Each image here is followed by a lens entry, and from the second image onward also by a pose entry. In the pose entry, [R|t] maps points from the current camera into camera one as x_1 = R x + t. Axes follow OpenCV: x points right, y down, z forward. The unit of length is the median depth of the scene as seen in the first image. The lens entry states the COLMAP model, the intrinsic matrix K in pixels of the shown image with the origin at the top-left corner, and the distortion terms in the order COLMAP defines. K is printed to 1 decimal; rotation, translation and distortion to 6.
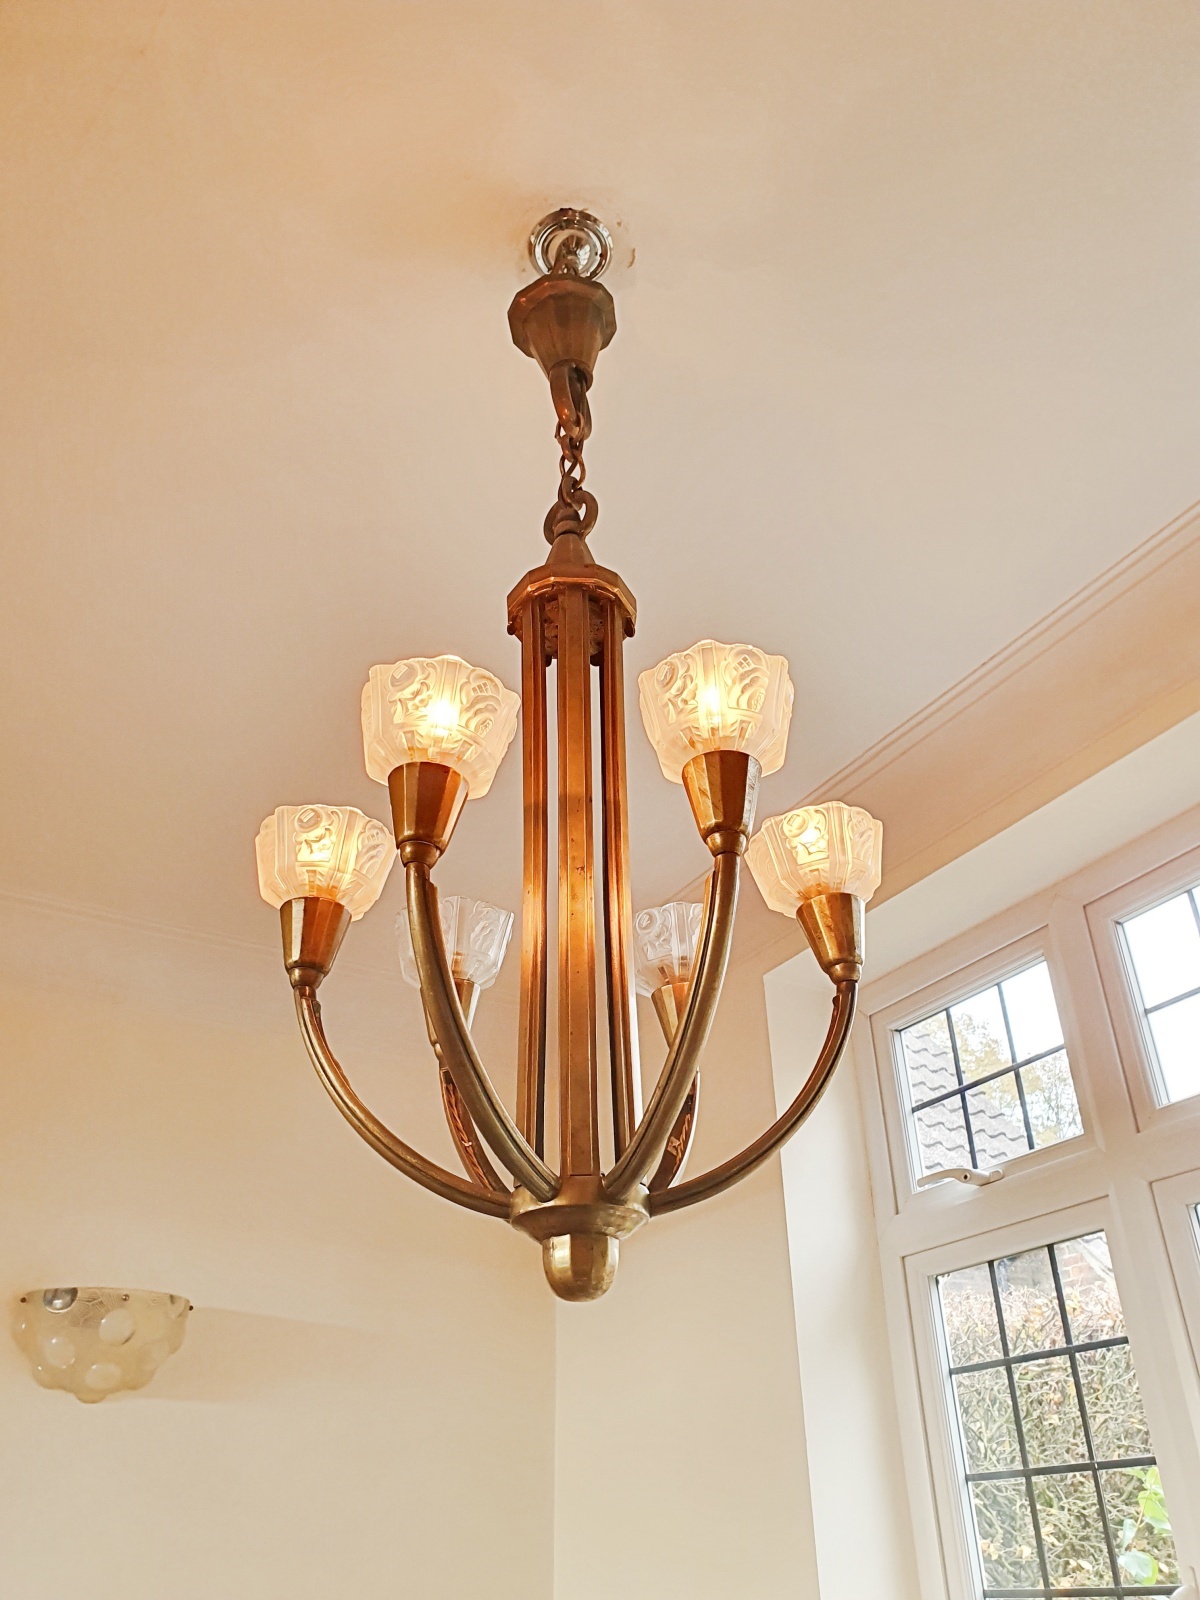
lens RADIAL K [[1228.0, 0, 603.5], [0, 1228.0, 819.9], [0, 0, 1]] dist [0.004395, 0.012135]
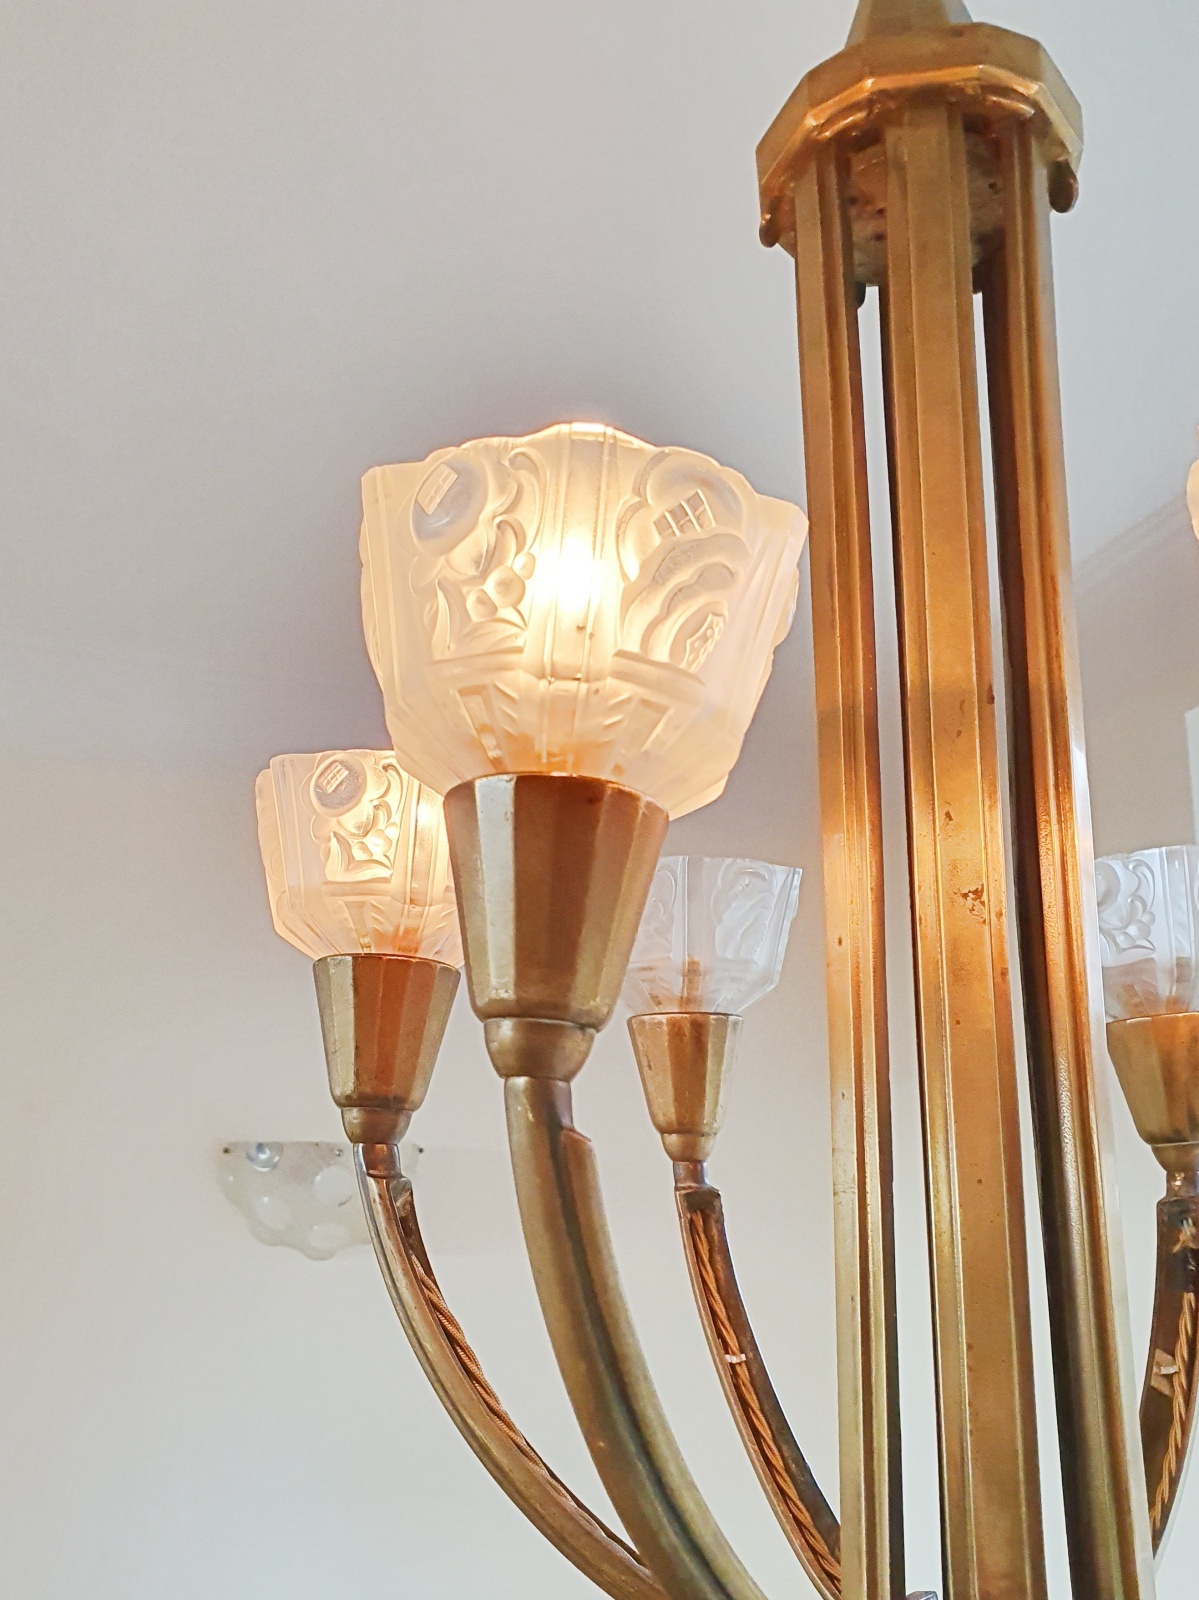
lens RADIAL K [[1355.1, 0, 556.3], [0, 1355.1, 896.2], [0, 0, 1]] dist [0.000819, -0.005113]
pose [[0.967546, -0.019093, -0.251972, -0.032998], [0.103403, 0.939752, 0.325845, -0.100228], [0.230569, -0.341324, 0.911227, 0.476870]]
